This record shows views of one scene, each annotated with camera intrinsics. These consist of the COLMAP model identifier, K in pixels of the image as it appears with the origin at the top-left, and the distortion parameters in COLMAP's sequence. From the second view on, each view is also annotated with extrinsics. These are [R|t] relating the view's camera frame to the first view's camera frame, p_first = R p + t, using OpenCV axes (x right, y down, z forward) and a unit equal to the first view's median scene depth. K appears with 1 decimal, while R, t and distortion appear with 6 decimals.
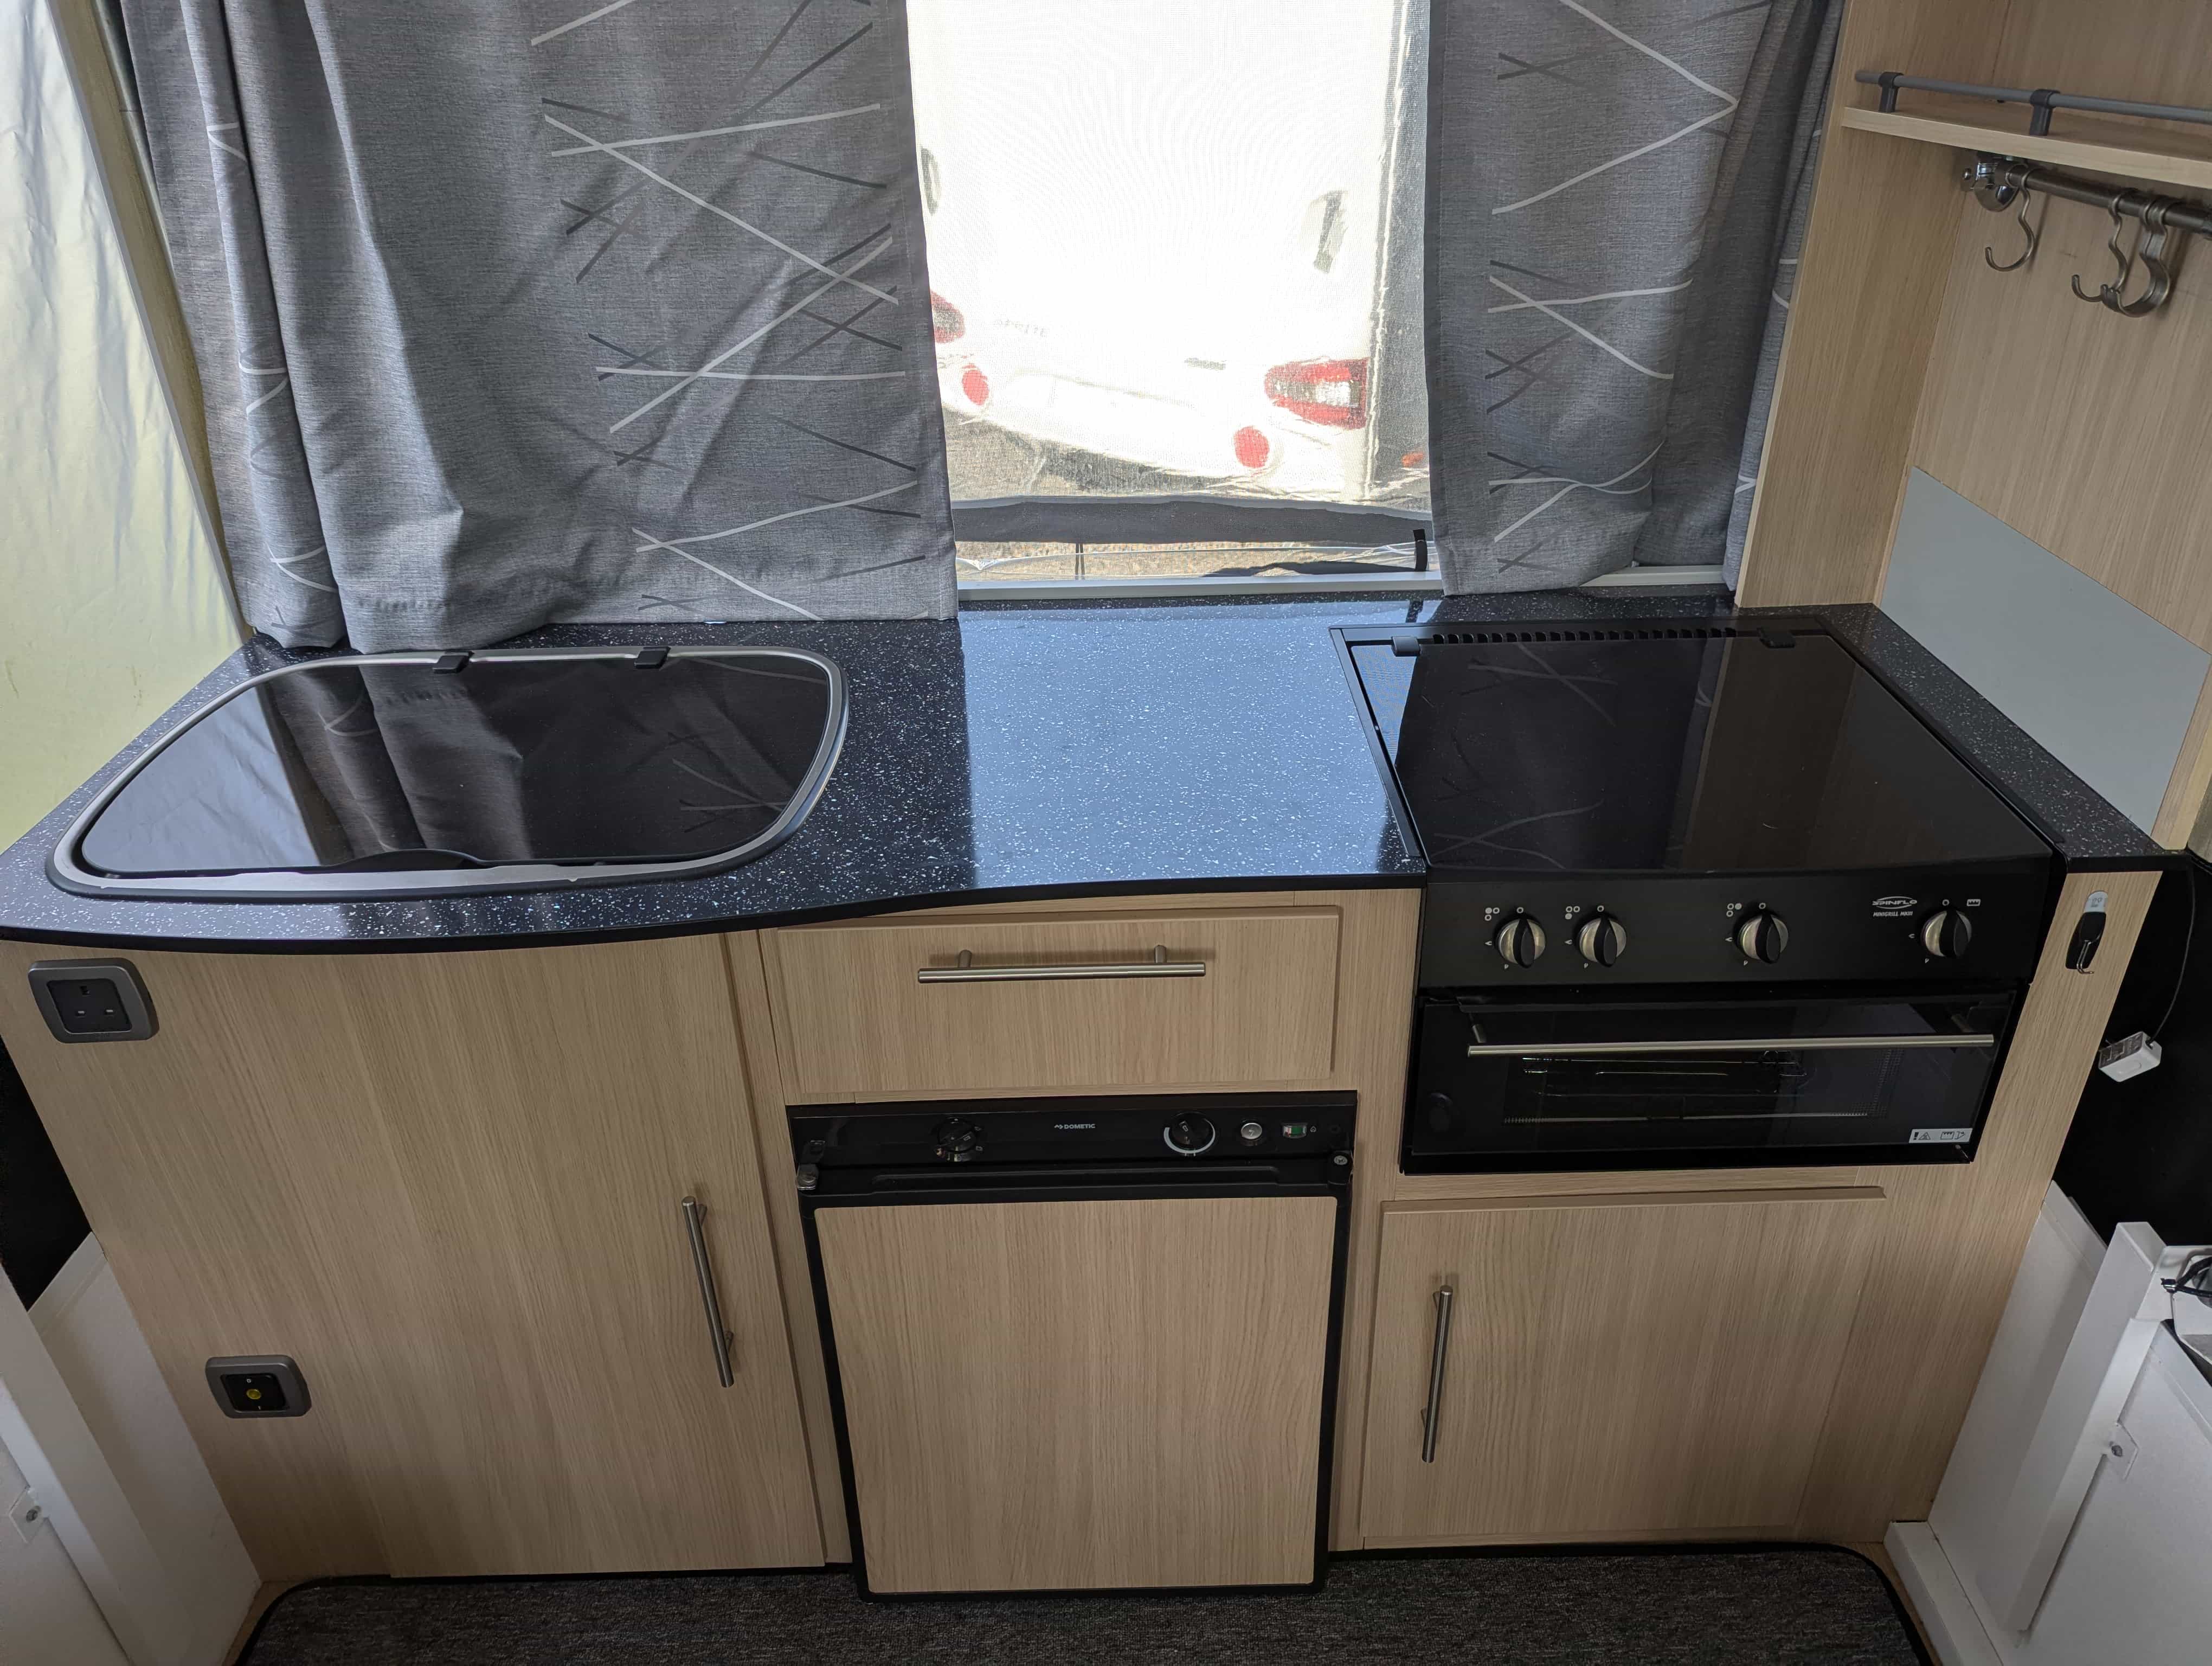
lens RADIAL K [[1535.3, 0, 1120.1], [0, 1535.3, 823.4], [0, 0, 1]] dist [0.063069, -0.060854]
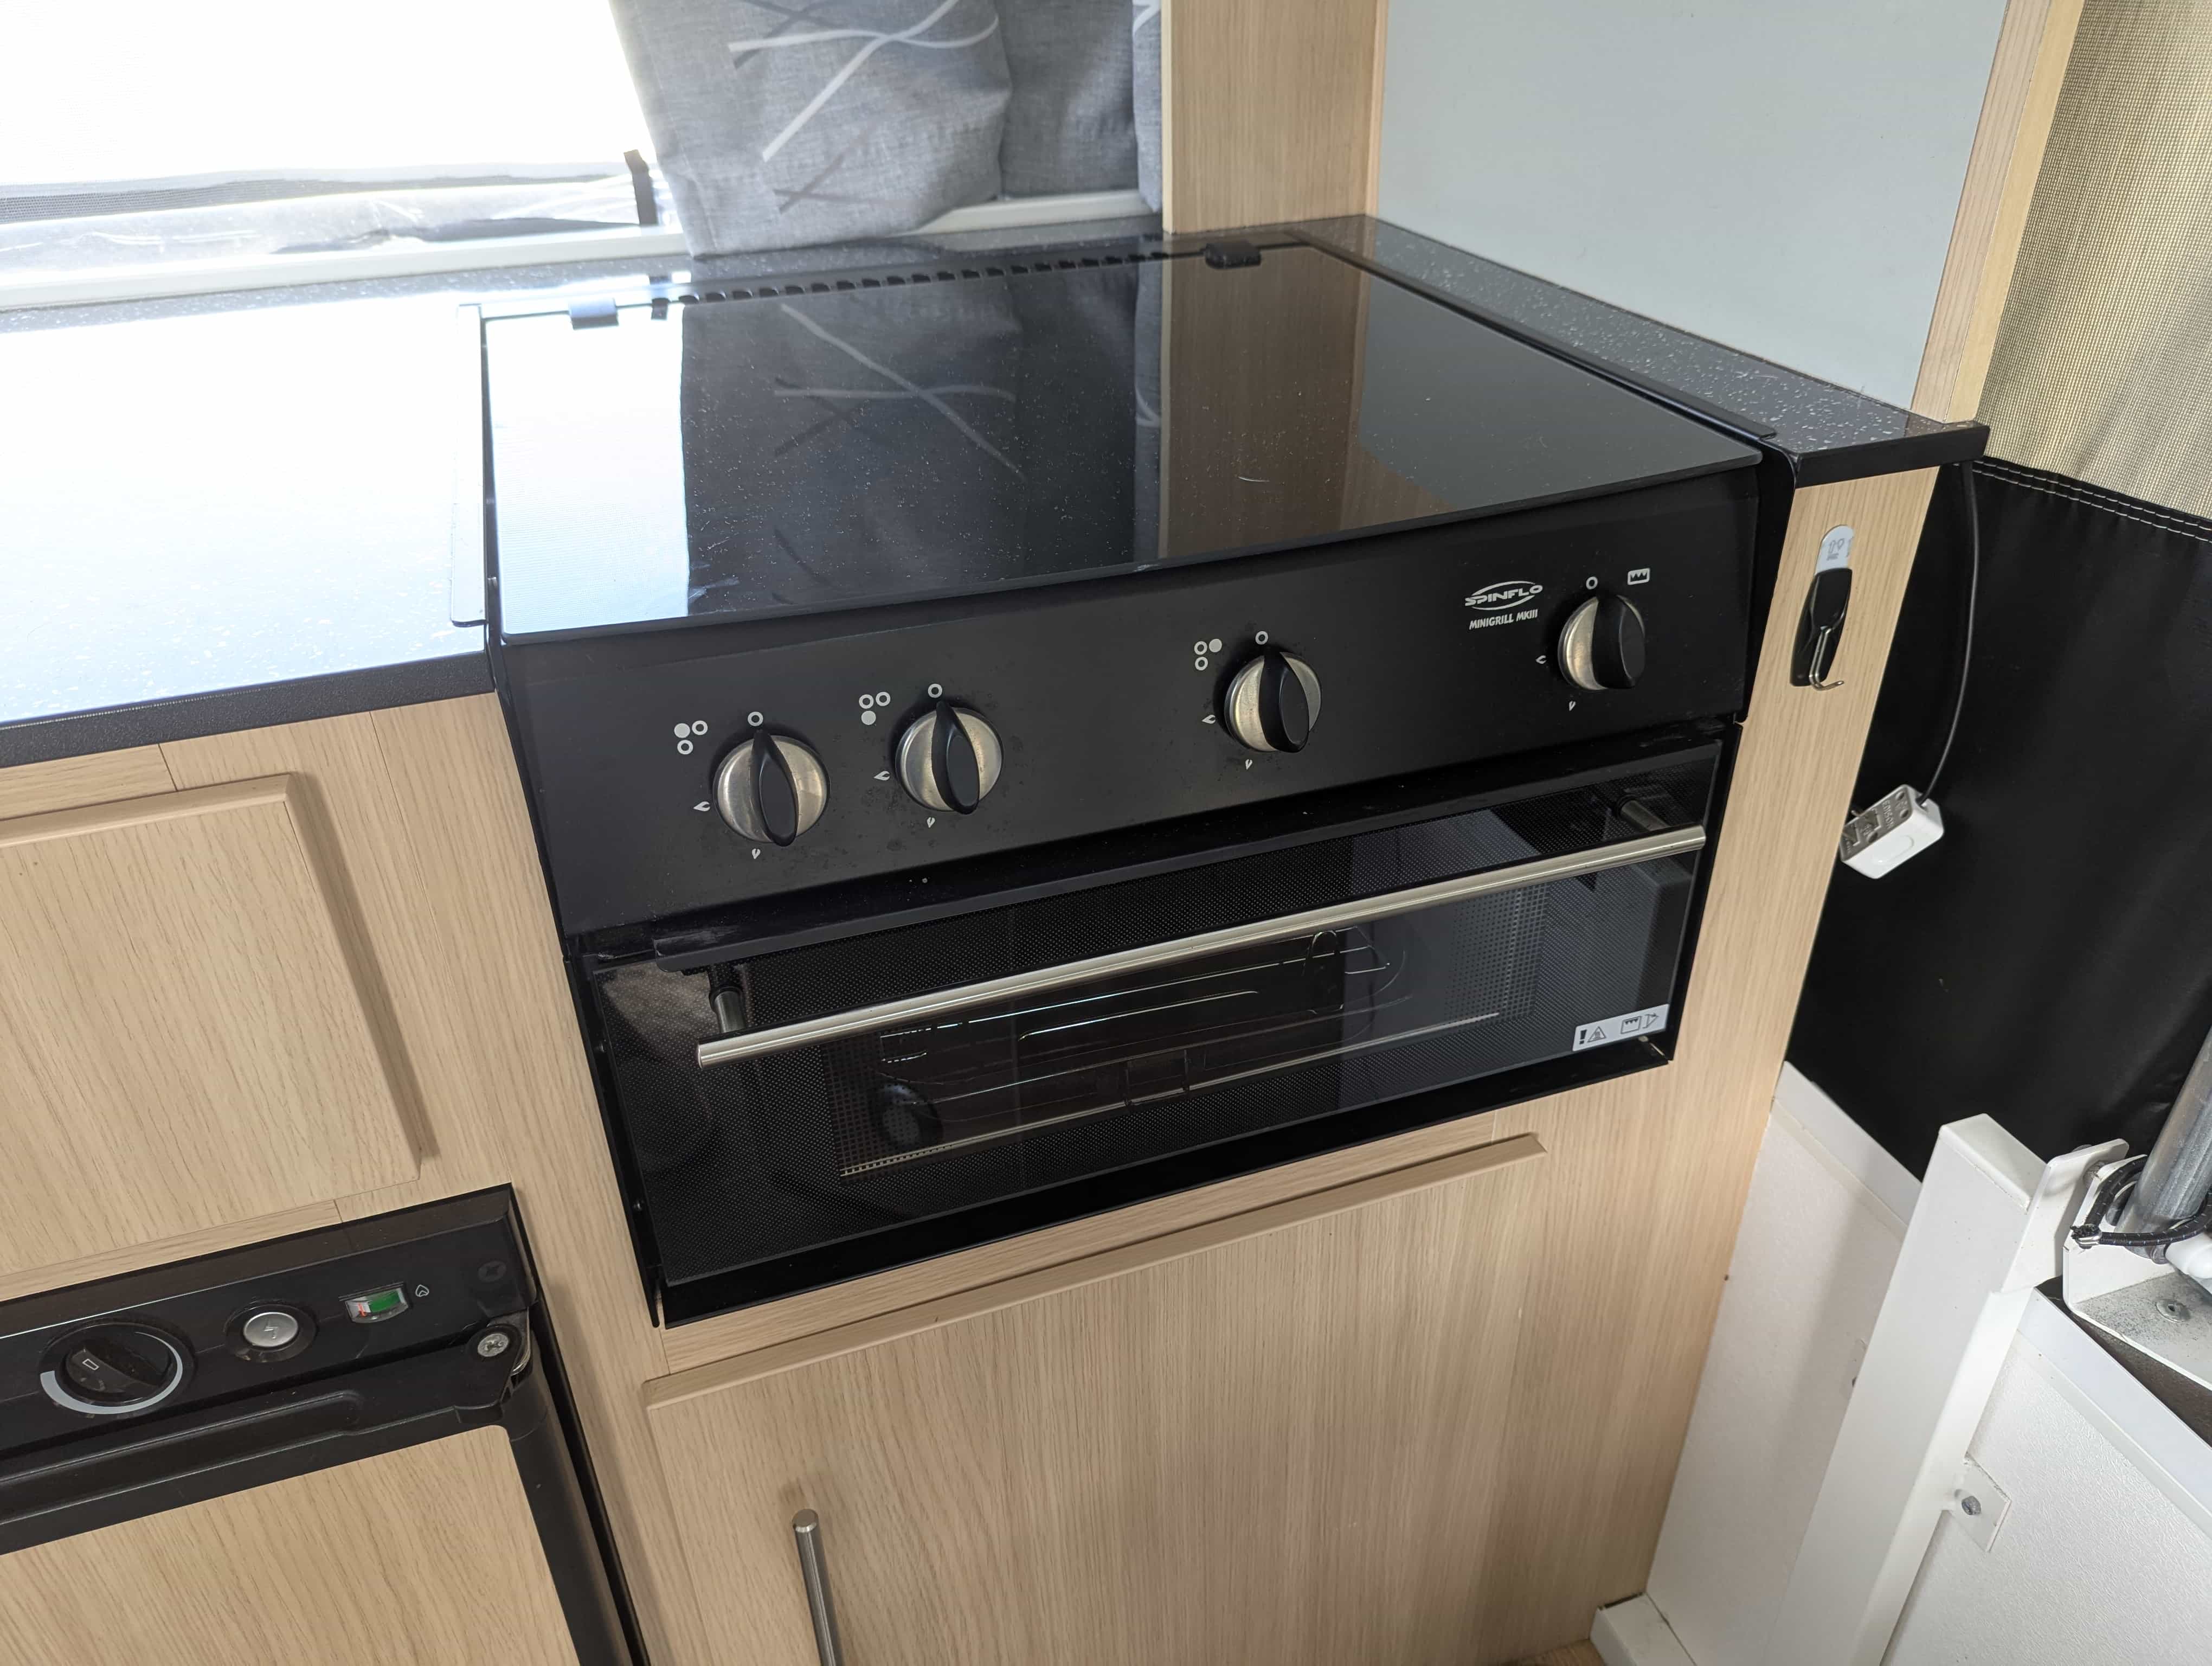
lens RADIAL K [[1559.8, 0, 1073.3], [0, 1559.8, 836.9], [0, 0, 1]] dist [0.045444, -0.070128]
pose [[0.955926, -0.163569, 0.243826, 0.198504], [0.157429, 0.986523, 0.044598, 0.071501], [-0.247835, -0.004248, 0.968793, 0.469338]]
